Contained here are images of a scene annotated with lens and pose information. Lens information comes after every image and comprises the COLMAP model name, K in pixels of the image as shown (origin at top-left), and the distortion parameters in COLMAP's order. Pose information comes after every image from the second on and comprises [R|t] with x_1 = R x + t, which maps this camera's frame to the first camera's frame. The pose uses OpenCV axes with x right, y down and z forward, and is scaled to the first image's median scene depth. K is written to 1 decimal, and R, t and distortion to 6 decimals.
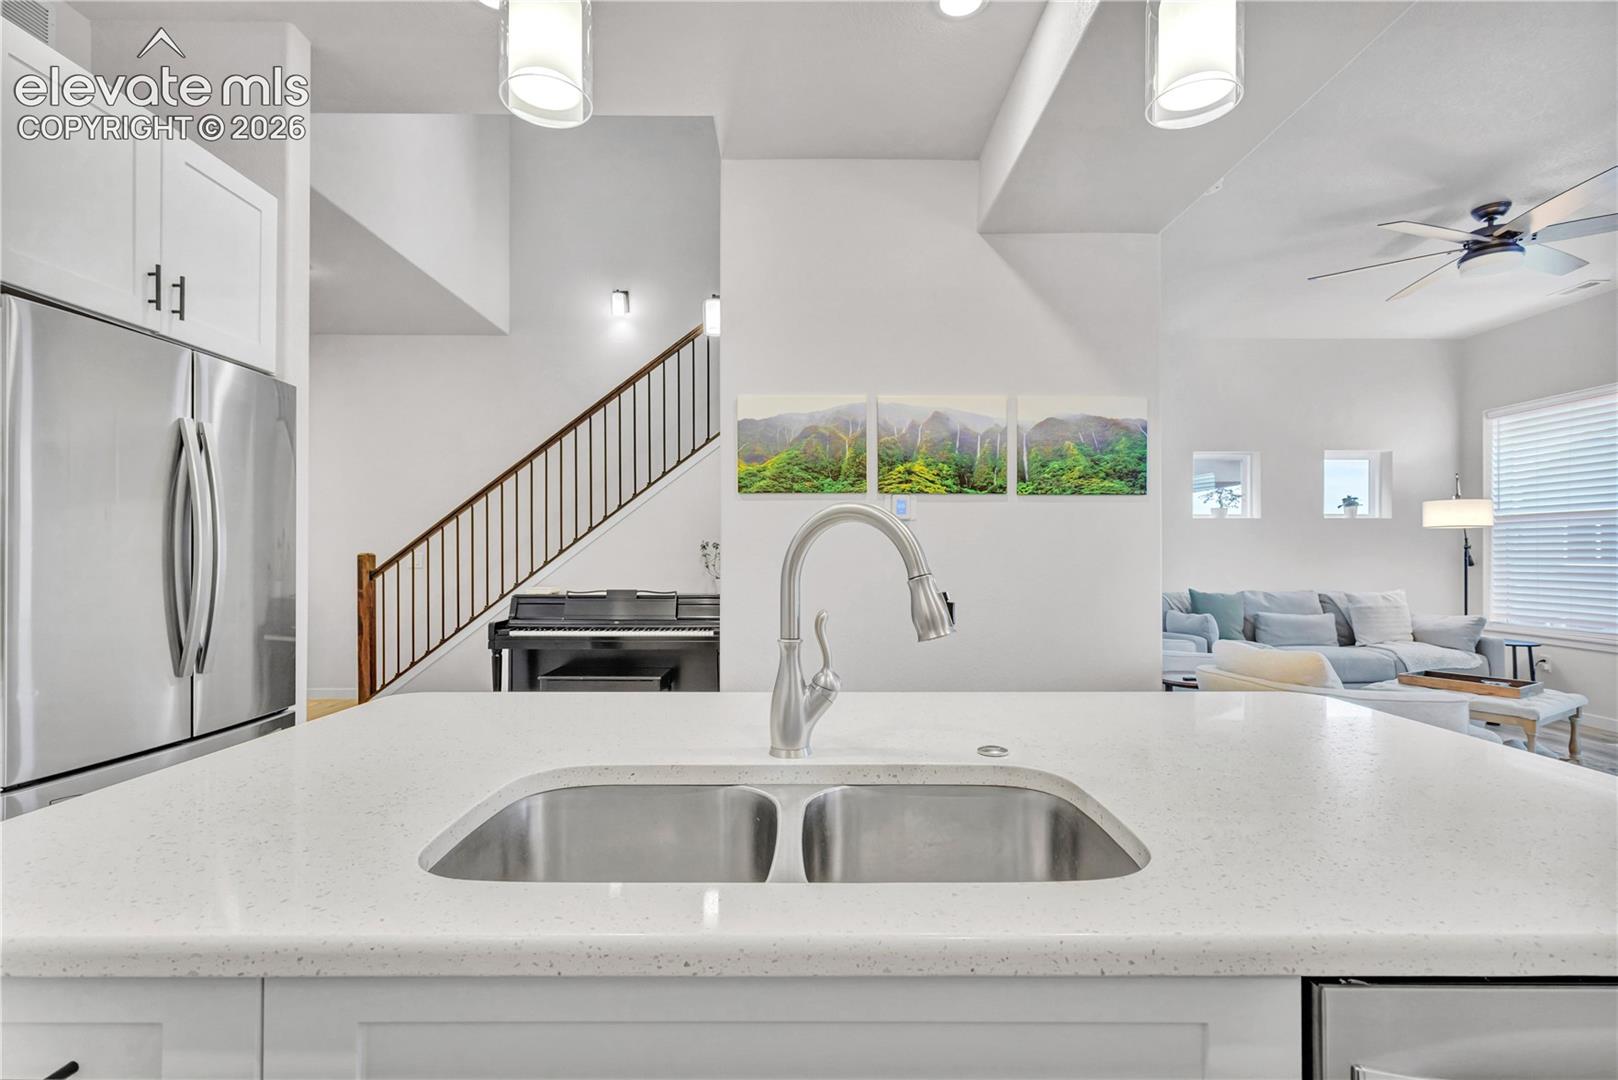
lens RADIAL K [[745.7, 0, 806.9], [0, 745.7, 547.7], [0, 0, 1]] dist [0.001656, -0.001185]
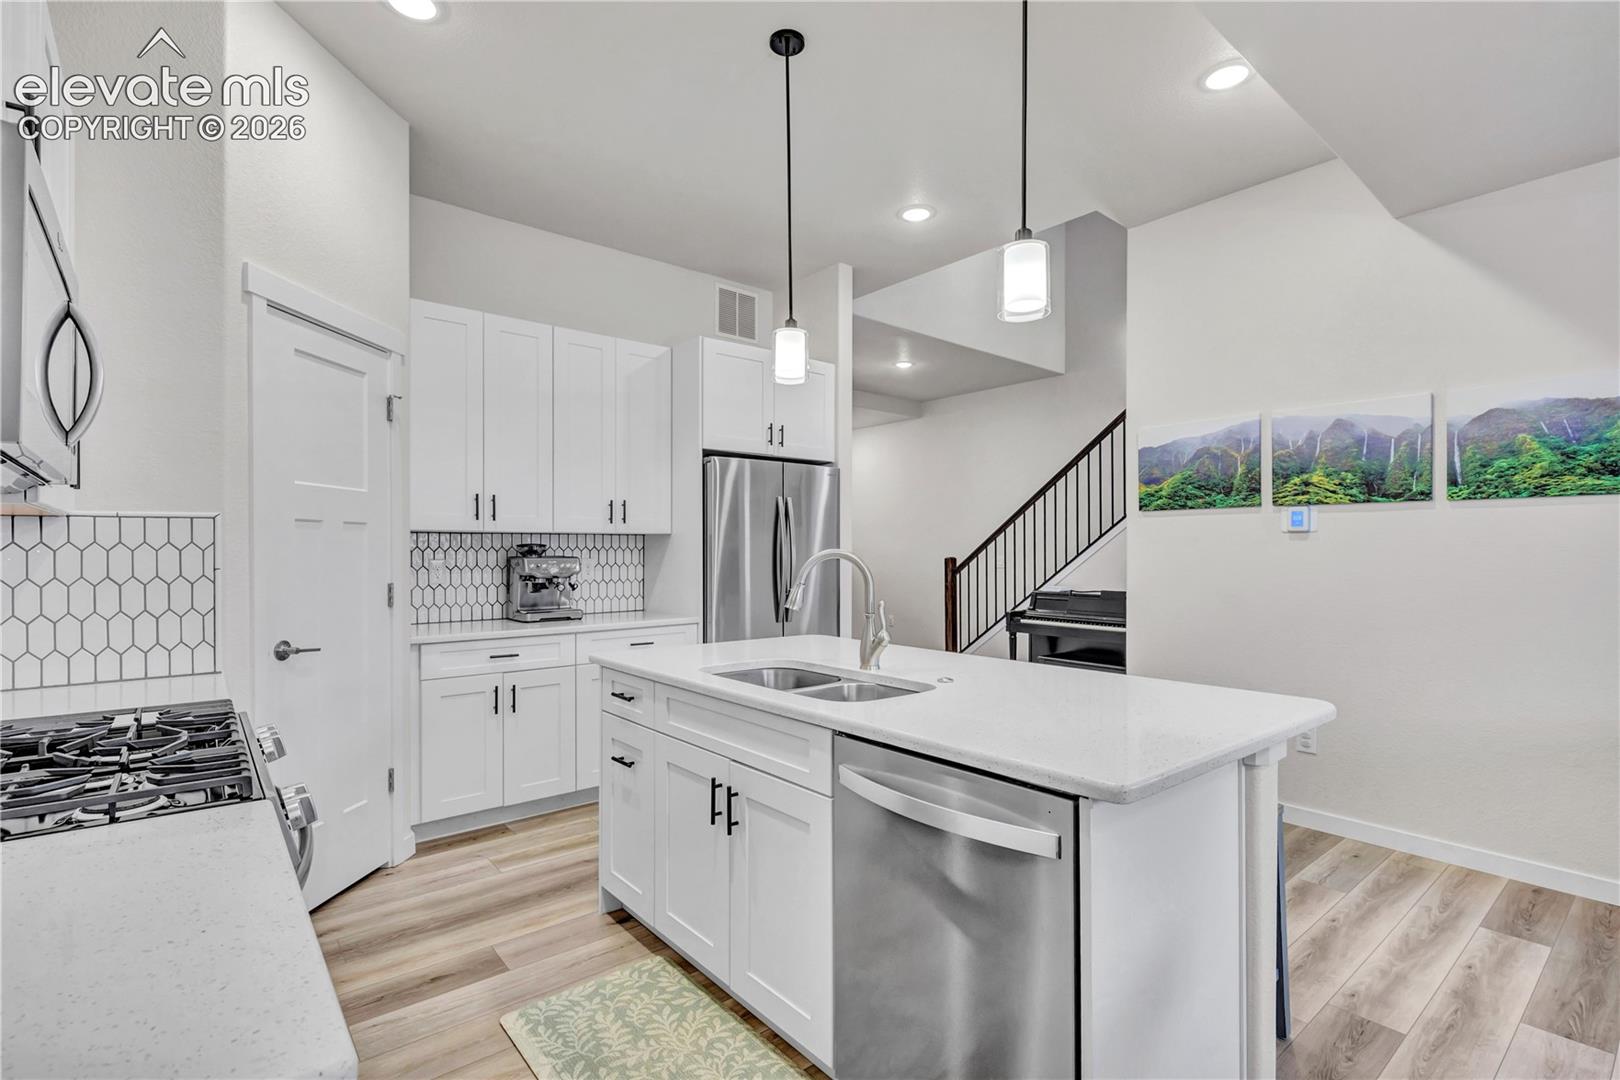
lens RADIAL K [[746.7, 0, 807.9], [0, 746.7, 547.7], [0, 0, 1]] dist [0.001656, -0.001185]
pose [[0.640950, -0.003916, -0.767572, 0.475185], [0.009555, 0.999950, 0.002877, -0.024881], [0.767523, -0.009178, 0.640956, -0.150390]]
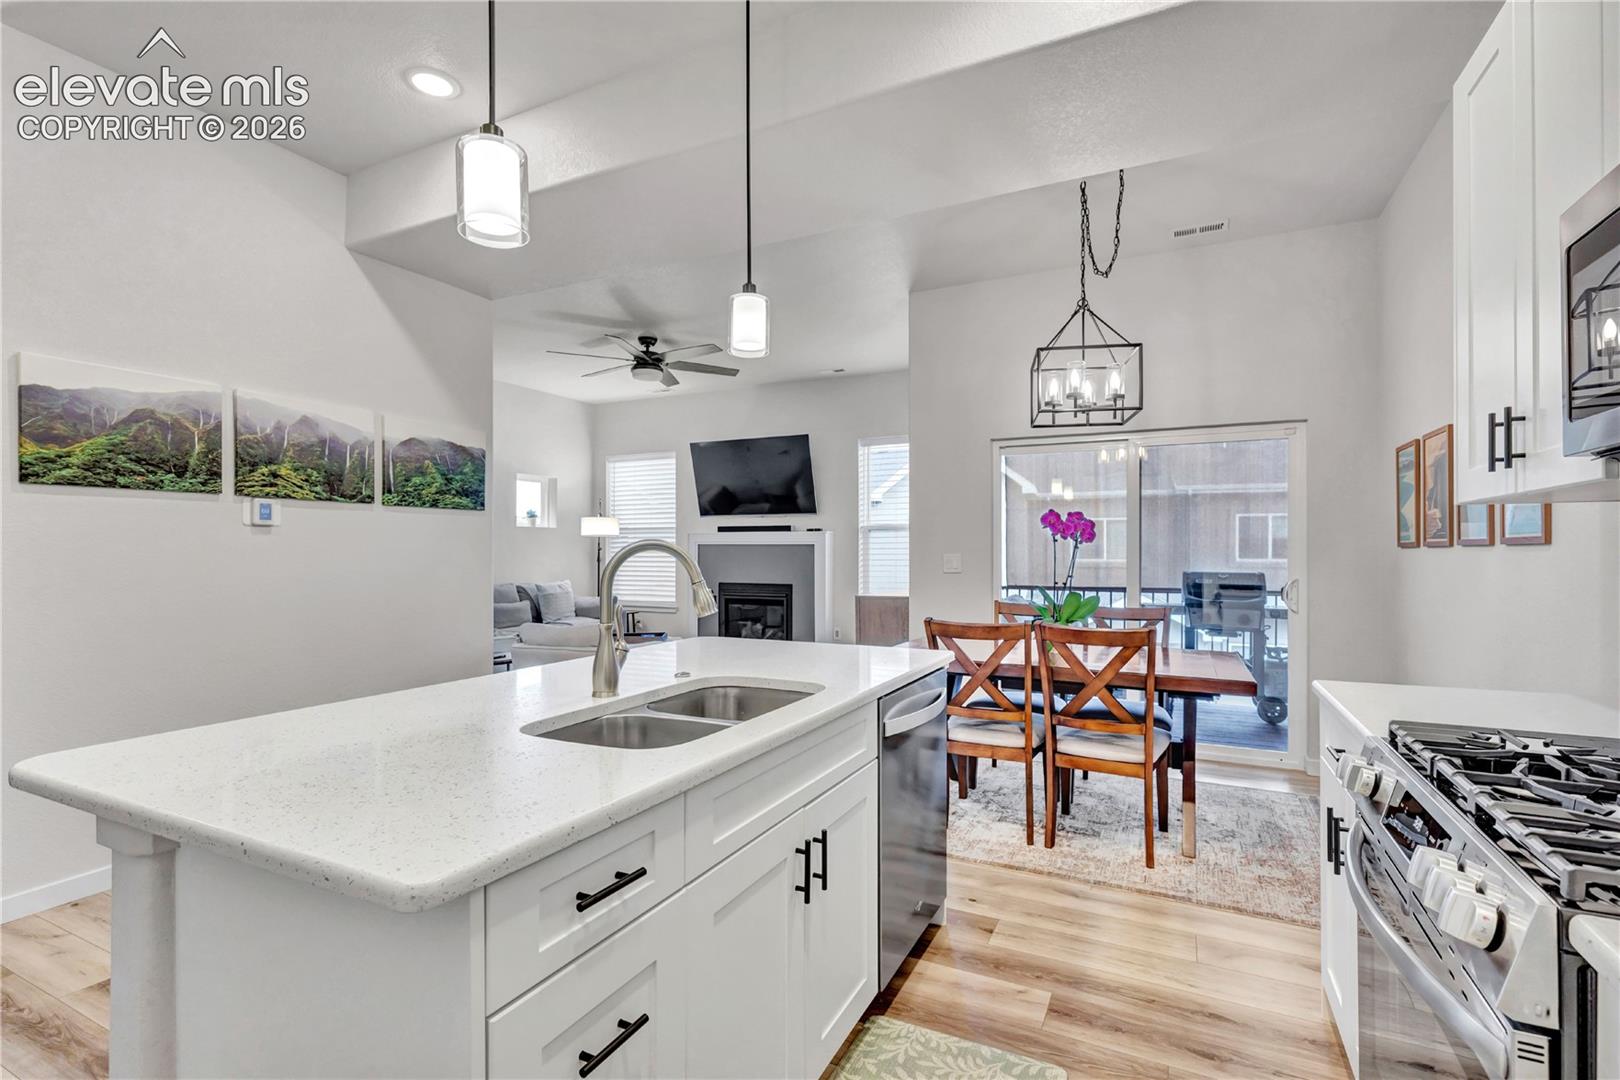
lens RADIAL K [[746.7, 0, 807.9], [0, 746.7, 547.7], [0, 0, 1]] dist [0.001656, -0.001185]
pose [[0.447964, 0.000858, 0.894051, -0.406729], [-0.004940, 0.999987, 0.001515, -0.013843], [-0.894038, -0.005095, 0.447962, -0.031015]]
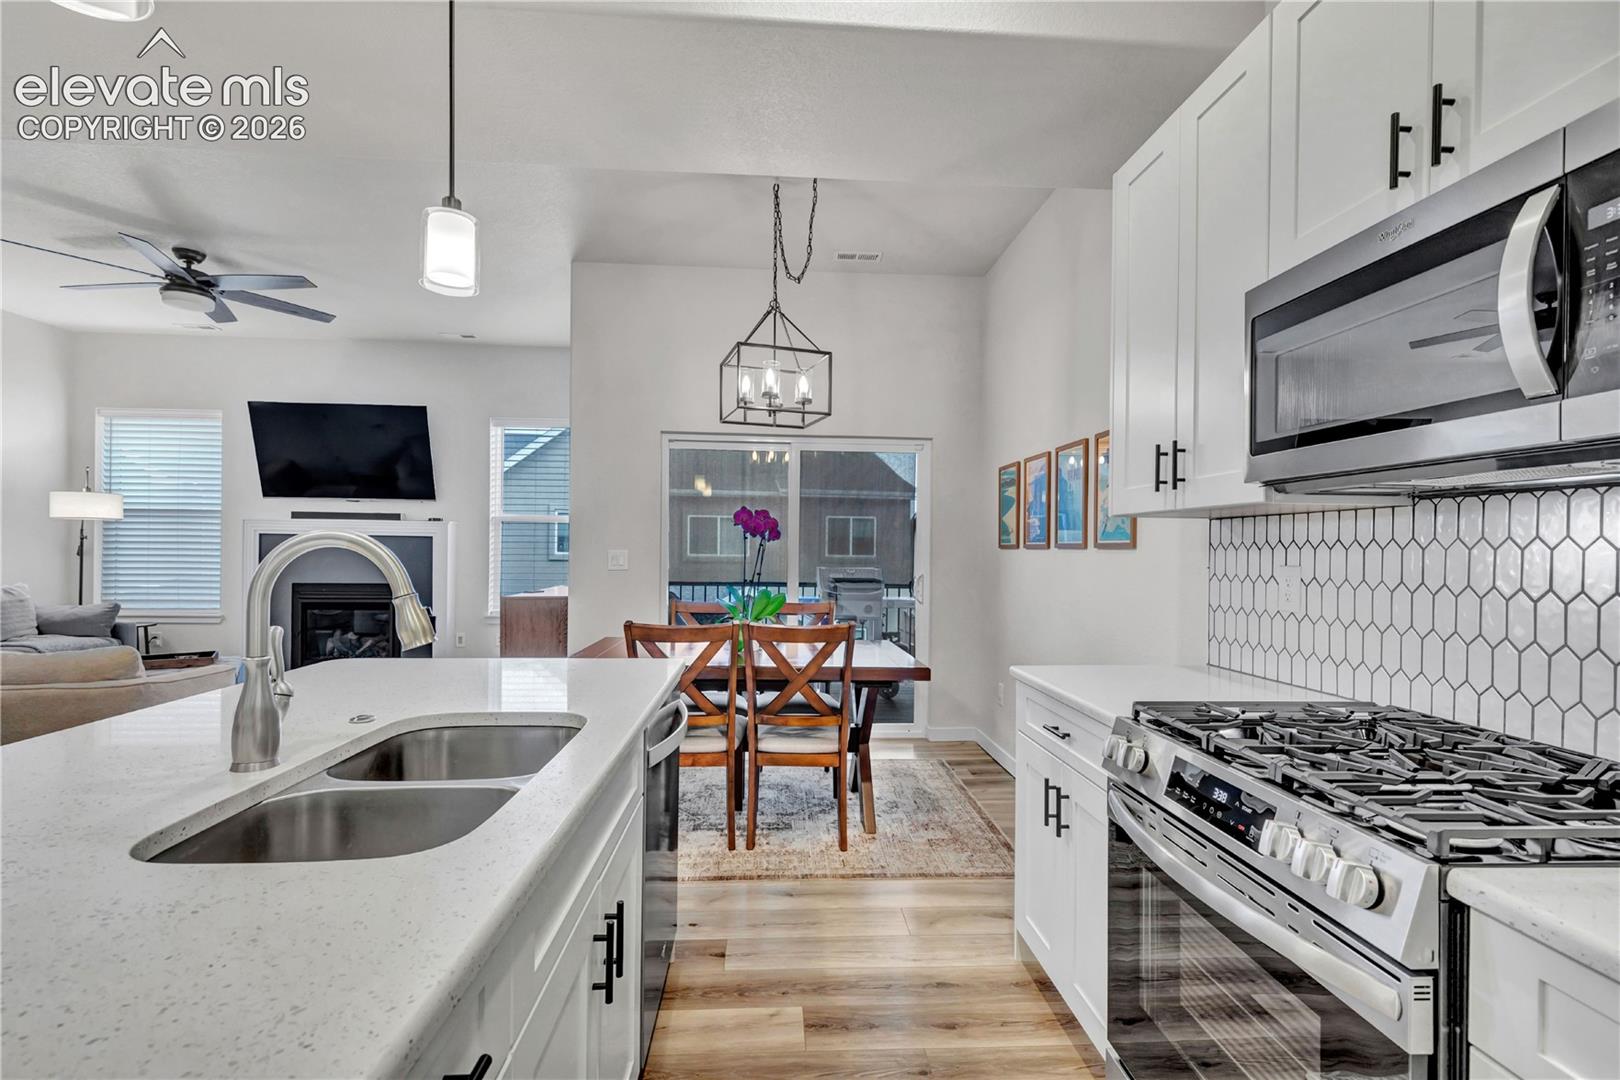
lens RADIAL K [[744.2, 0, 812.9], [0, 744.2, 547.9], [0, 0, 1]] dist [0.006841, -0.000347]
pose [[-0.062464, -0.004323, 0.998038, -0.360232], [-0.019072, 0.999813, 0.003137, -0.015549], [-0.997865, -0.018839, -0.062535, 0.098094]]
